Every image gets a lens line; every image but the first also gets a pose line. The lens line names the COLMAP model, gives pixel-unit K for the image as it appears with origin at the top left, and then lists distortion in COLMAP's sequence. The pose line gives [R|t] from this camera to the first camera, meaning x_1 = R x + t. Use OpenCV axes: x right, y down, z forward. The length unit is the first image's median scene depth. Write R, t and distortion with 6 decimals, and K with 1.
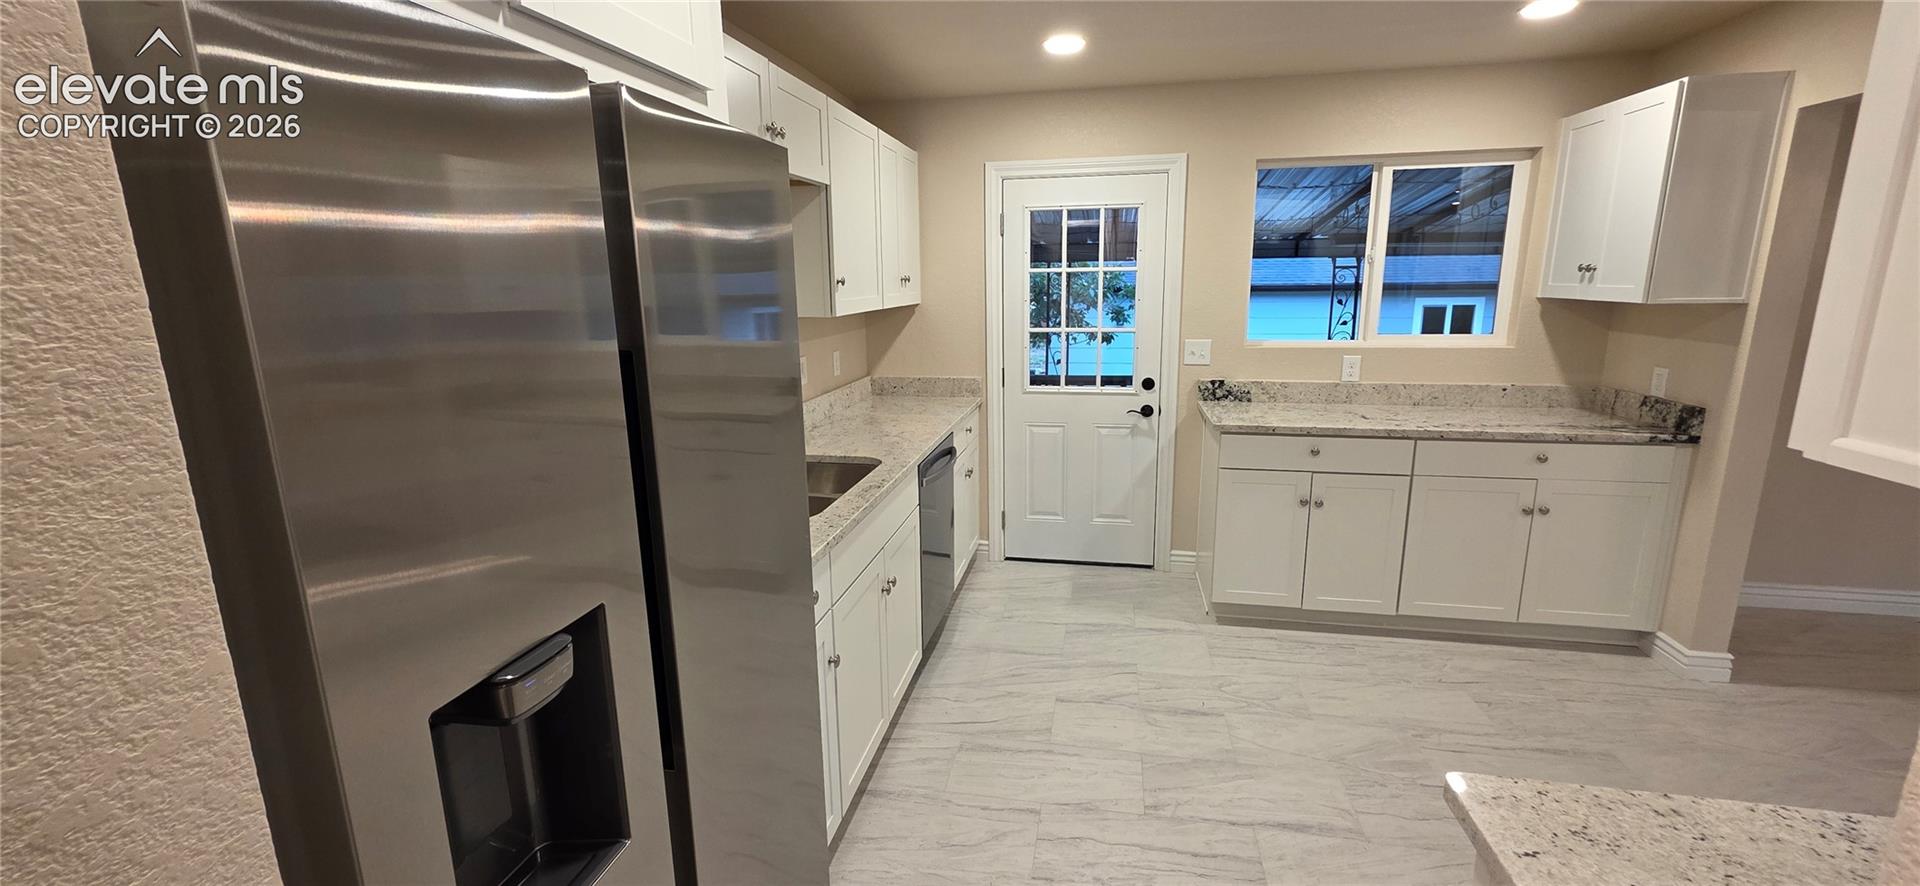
lens RADIAL K [[767.6, 0, 968.0], [0, 767.6, 438.1], [0, 0, 1]] dist [0.001856, -0.000112]
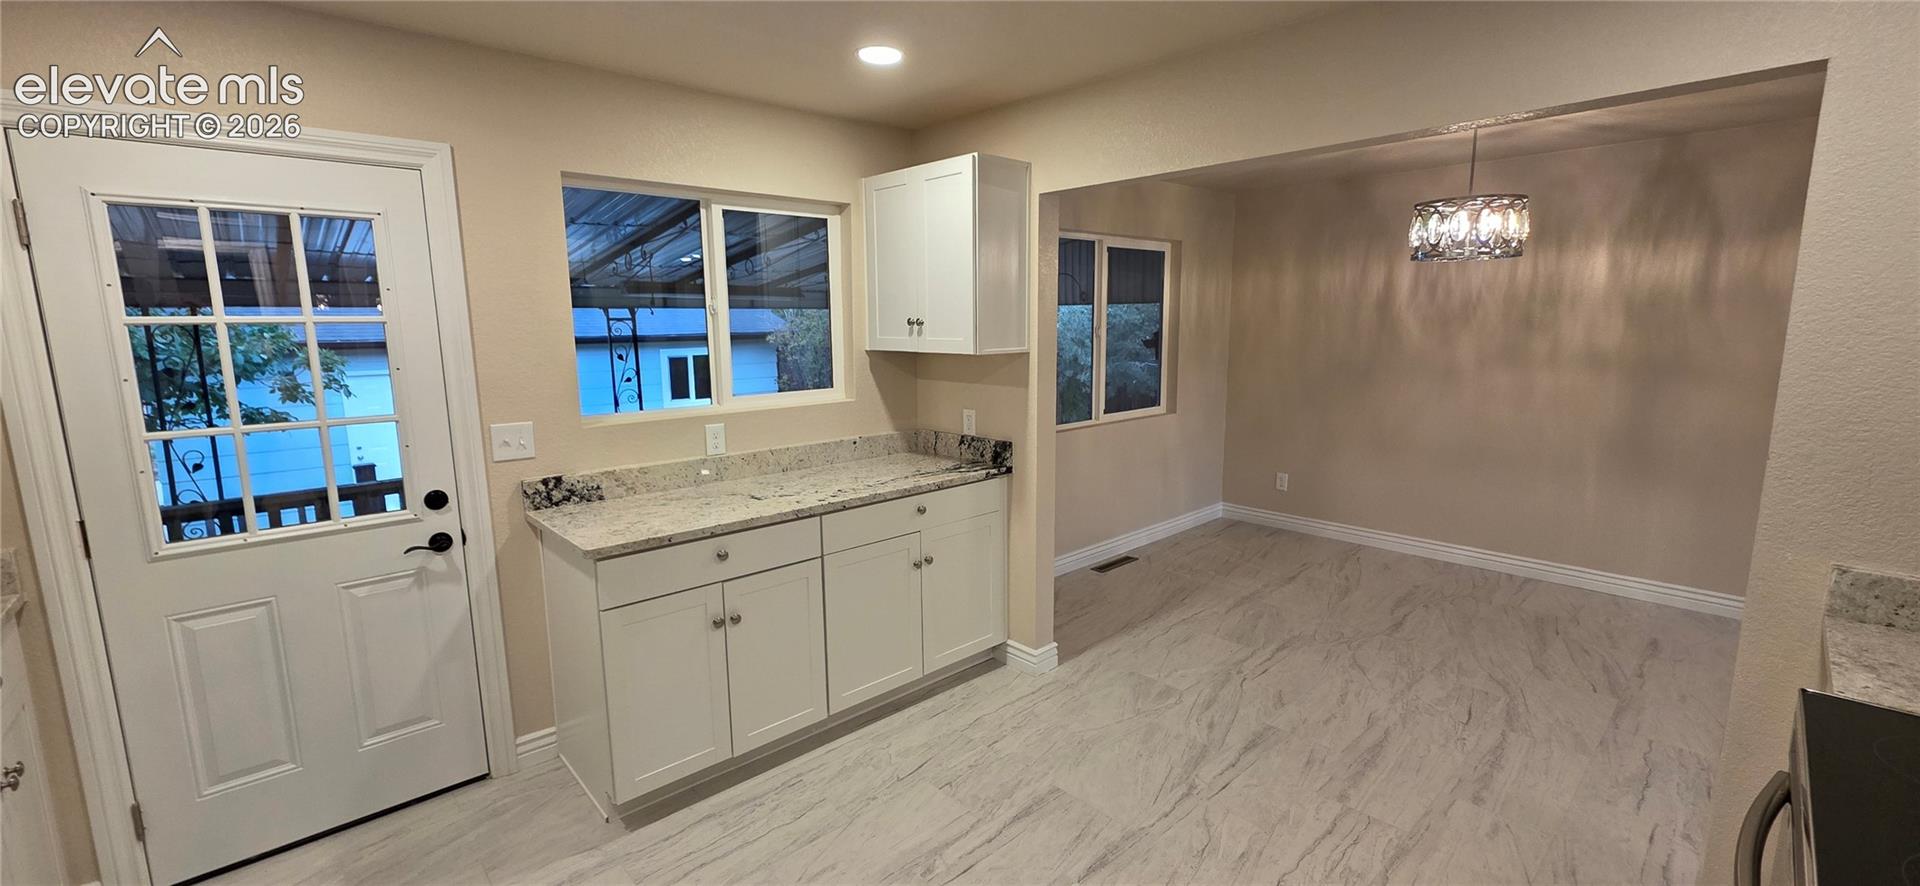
lens RADIAL K [[767.6, 0, 968.0], [0, 767.6, 438.1], [0, 0, 1]] dist [0.001856, -0.000112]
pose [[0.597752, -0.114940, 0.793399, 0.001736], [0.166644, 0.985866, 0.017272, -0.063036], [-0.784170, 0.121891, 0.608457, 0.288863]]
